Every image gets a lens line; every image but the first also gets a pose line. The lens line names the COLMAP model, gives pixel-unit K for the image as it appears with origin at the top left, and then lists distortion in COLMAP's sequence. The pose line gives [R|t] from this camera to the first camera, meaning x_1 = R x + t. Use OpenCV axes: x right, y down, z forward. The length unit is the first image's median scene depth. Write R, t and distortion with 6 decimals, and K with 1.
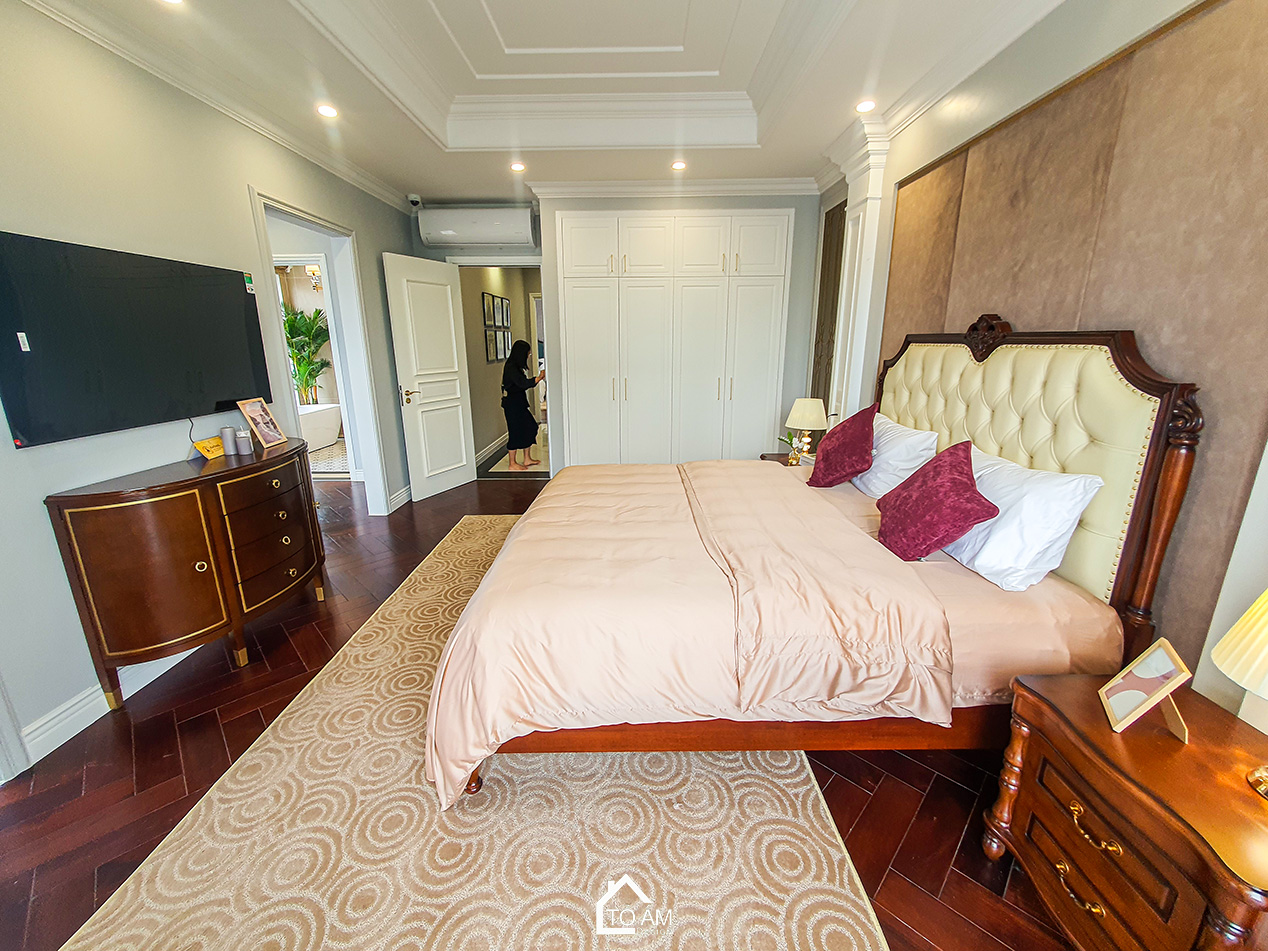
lens RADIAL K [[513.8, 0, 635.0], [0, 513.8, 471.6], [0, 0, 1]] dist [-0.000382, -0.000489]
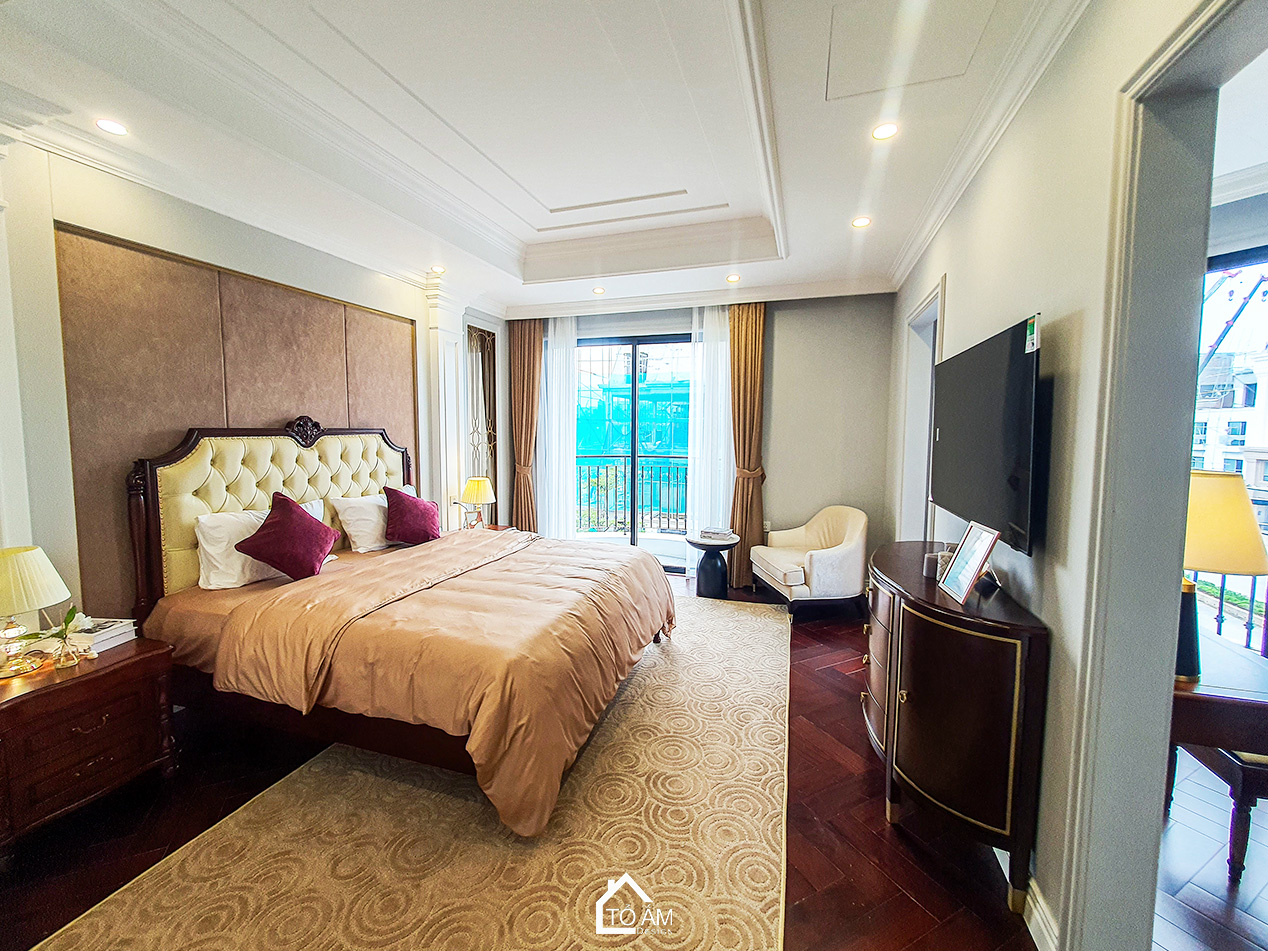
lens RADIAL K [[513.8, 0, 634.9], [0, 513.8, 469.2], [0, 0, 1]] dist [-0.000382, -0.000489]
pose [[-0.952054, -0.029107, 0.304541, -0.640472], [0.071223, 0.947022, 0.313172, -0.533655], [-0.297523, 0.319847, -0.899543, 2.009657]]
